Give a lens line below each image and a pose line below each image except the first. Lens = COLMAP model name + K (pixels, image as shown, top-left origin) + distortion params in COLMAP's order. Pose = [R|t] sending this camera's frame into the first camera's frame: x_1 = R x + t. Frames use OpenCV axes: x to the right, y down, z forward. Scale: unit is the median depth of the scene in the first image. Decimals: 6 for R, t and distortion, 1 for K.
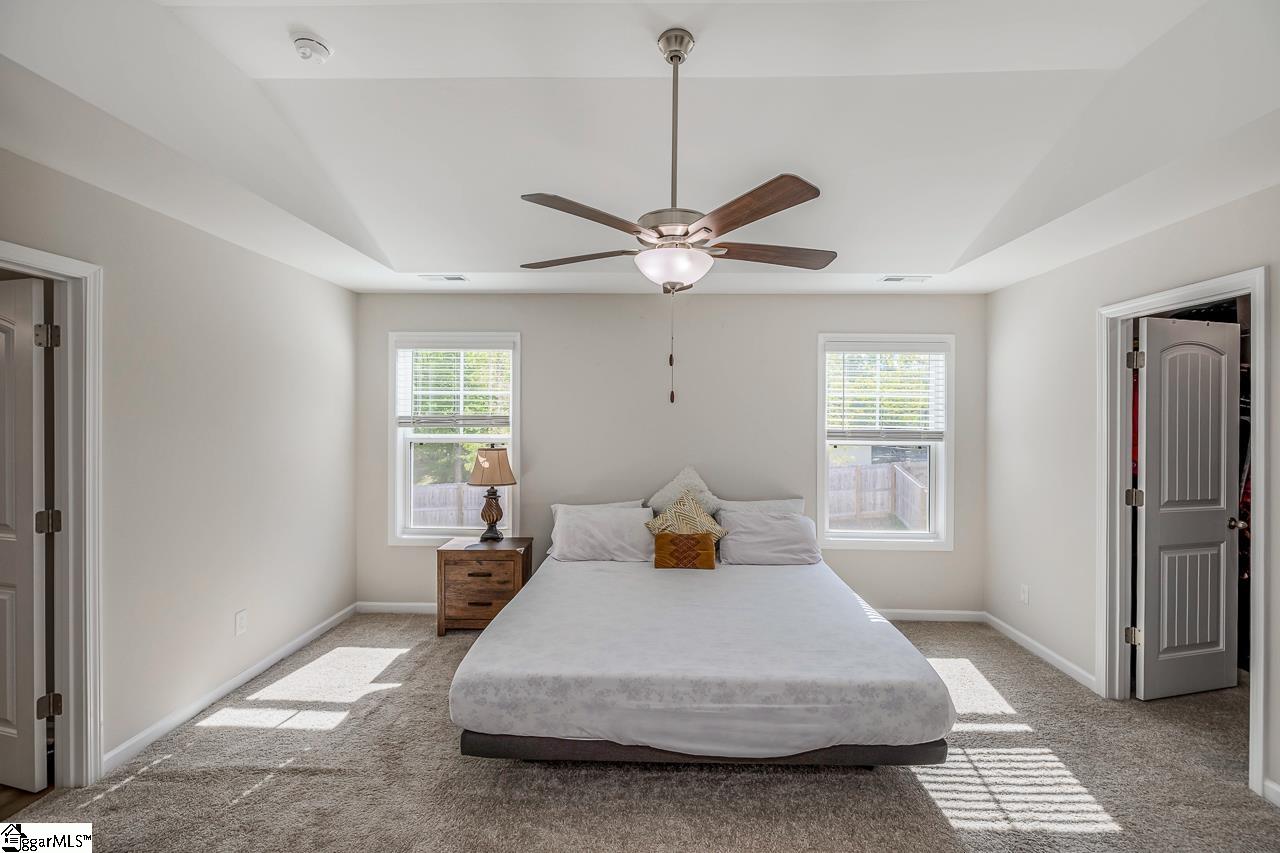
lens RADIAL K [[545.2, 0, 634.1], [0, 545.2, 422.2], [0, 0, 1]] dist [-0.000924, -0.000482]
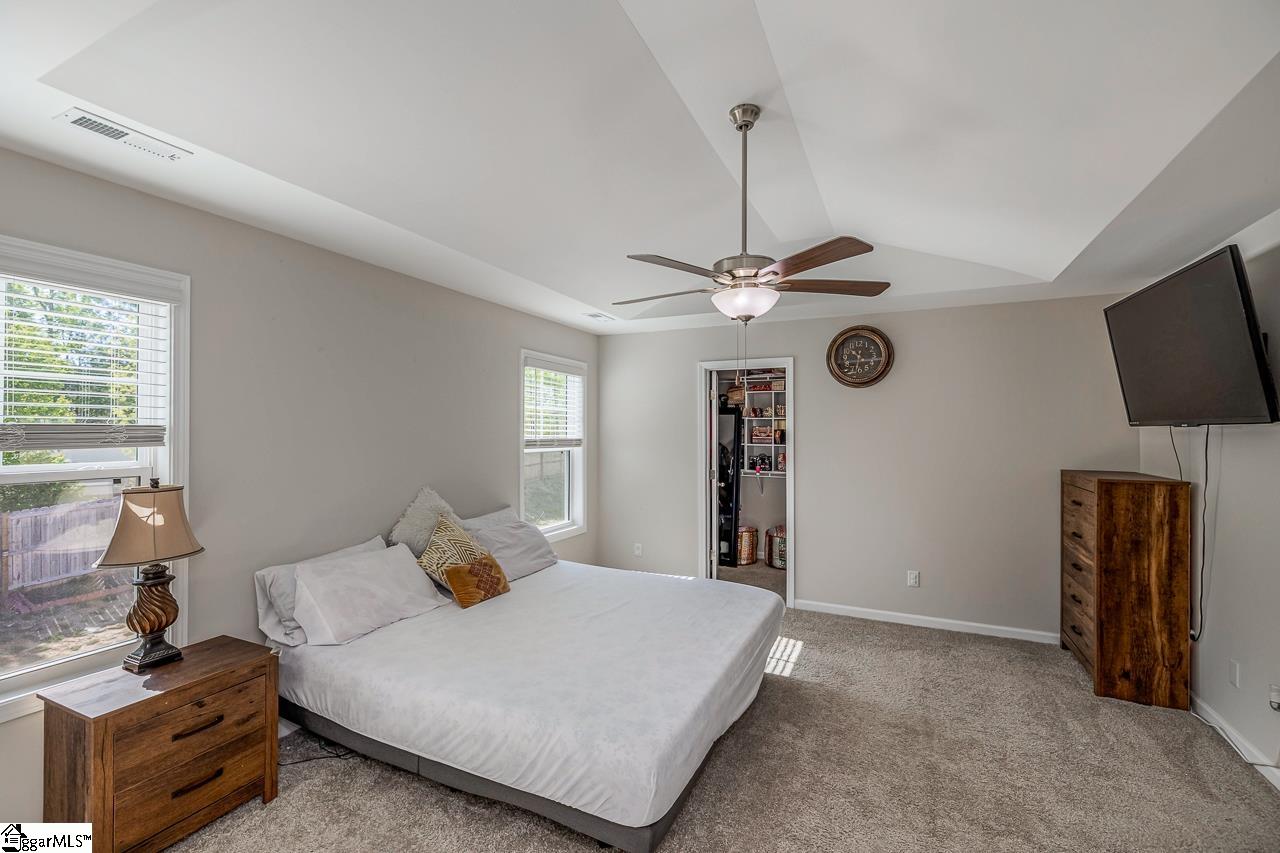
lens RADIAL K [[559.9, 0, 640.0], [0, 559.9, 426.5], [0, 0, 1]] dist [-0.000253, -0.000079]
pose [[0.392177, 0.001051, 0.919889, -0.584649], [0.005917, 0.999976, -0.003665, -0.006239], [-0.919871, 0.006880, 0.392162, 0.374297]]
